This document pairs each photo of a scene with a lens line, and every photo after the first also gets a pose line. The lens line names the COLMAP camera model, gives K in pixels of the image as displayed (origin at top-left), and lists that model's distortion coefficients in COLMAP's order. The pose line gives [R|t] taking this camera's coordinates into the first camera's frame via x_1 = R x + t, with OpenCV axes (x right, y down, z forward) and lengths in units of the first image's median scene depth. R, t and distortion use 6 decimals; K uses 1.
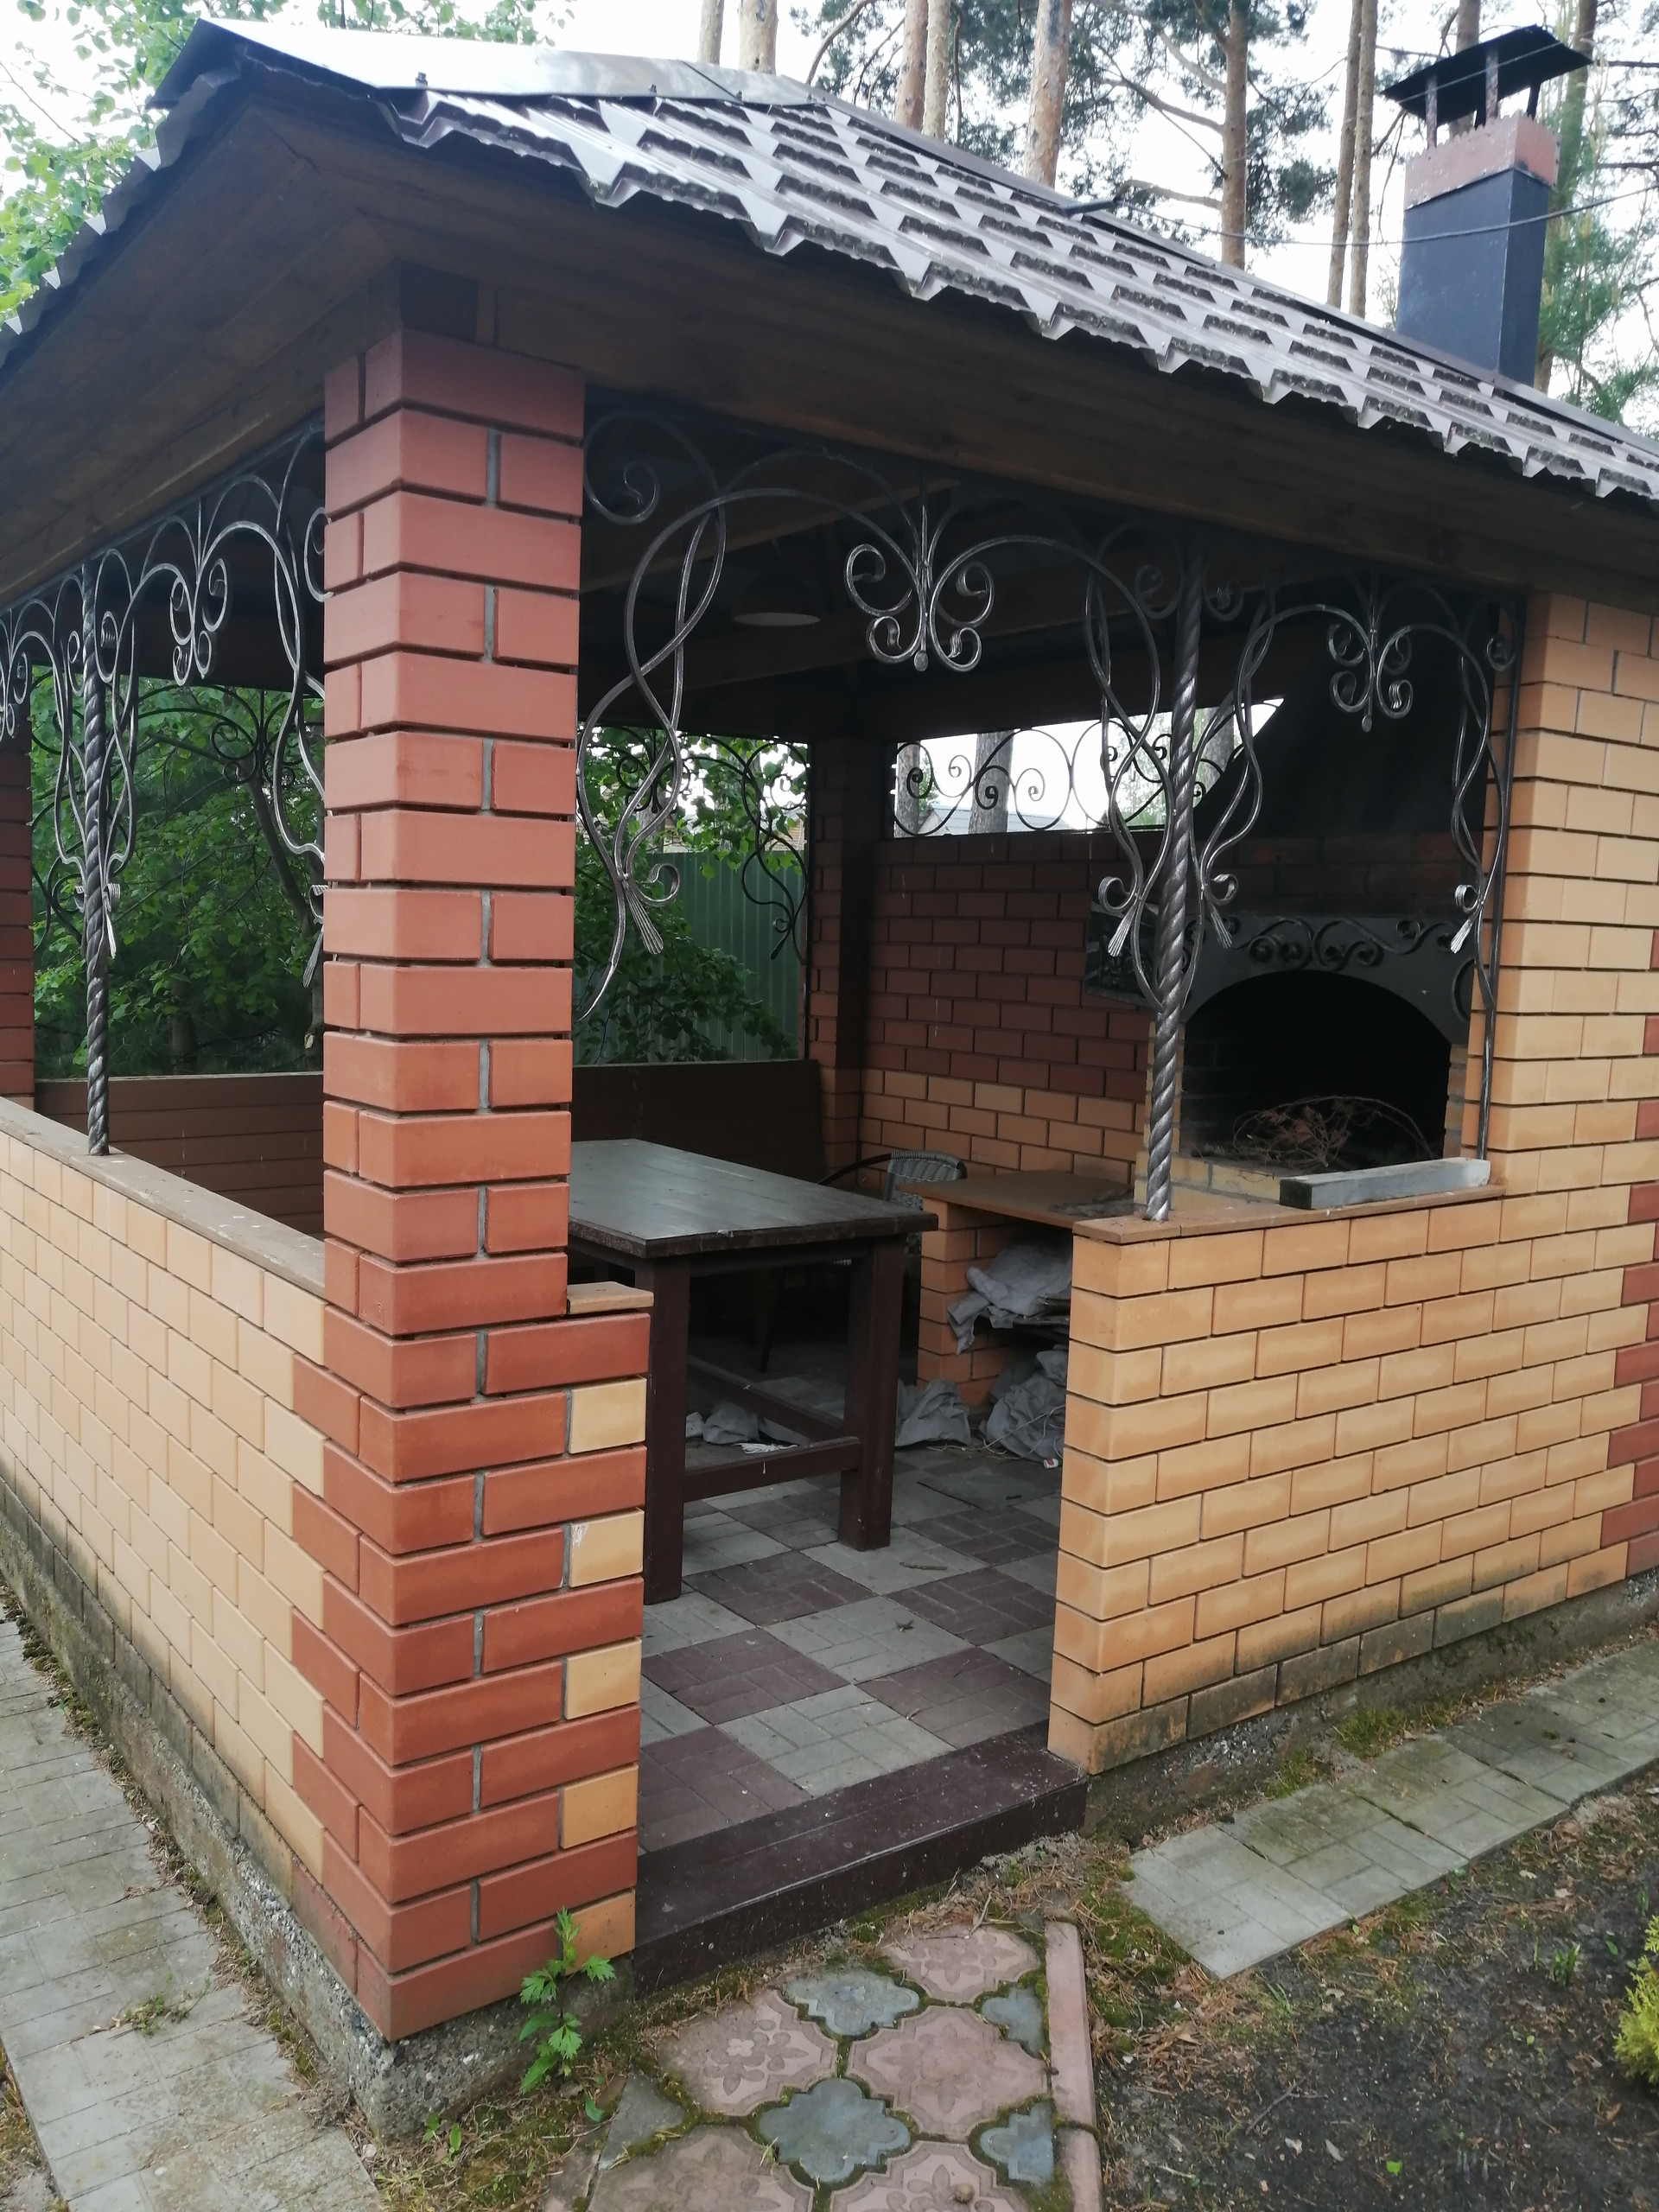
lens RADIAL K [[1751.2, 0, 771.6], [0, 1751.2, 1118.5], [0, 0, 1]] dist [-0.013488, 0.052178]
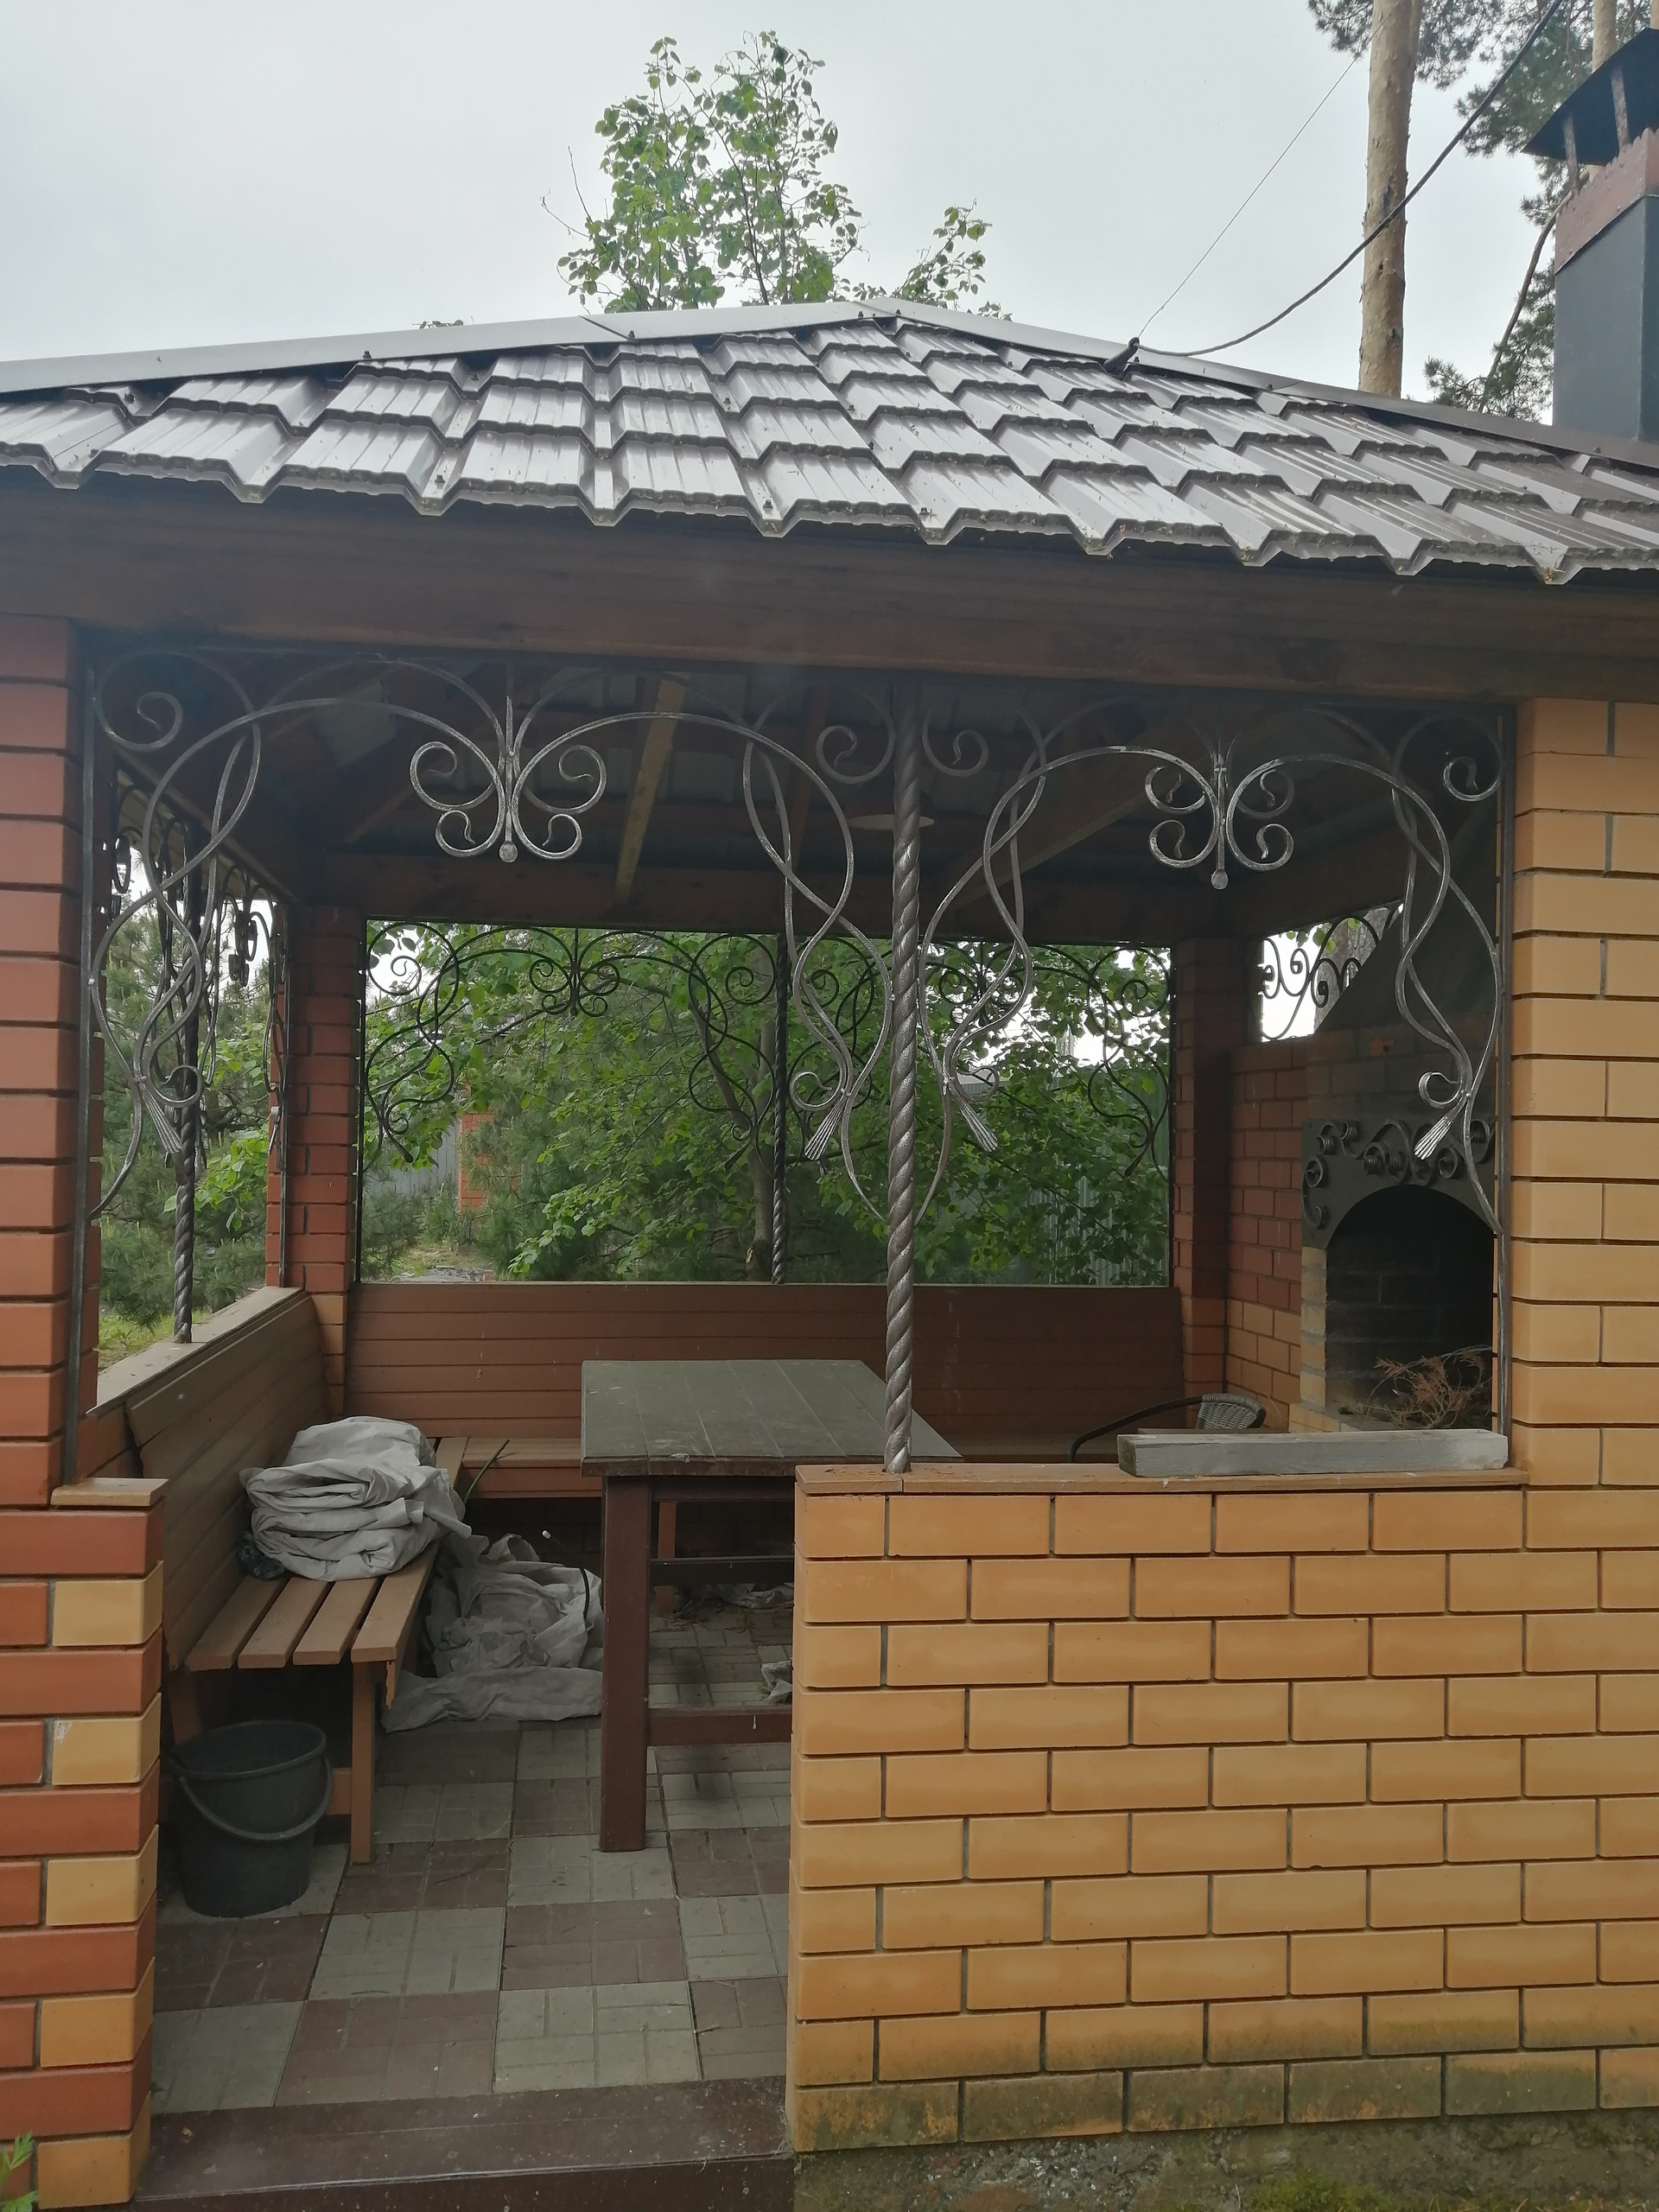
lens RADIAL K [[1751.2, 0, 823.2], [0, 1751.2, 1111.1], [0, 0, 1]] dist [-0.013488, 0.052178]
pose [[0.882511, -0.014176, -0.470079, 0.551110], [-0.048728, 0.991410, -0.121377, -0.009561], [0.467761, 0.130022, 0.874239, 0.207297]]
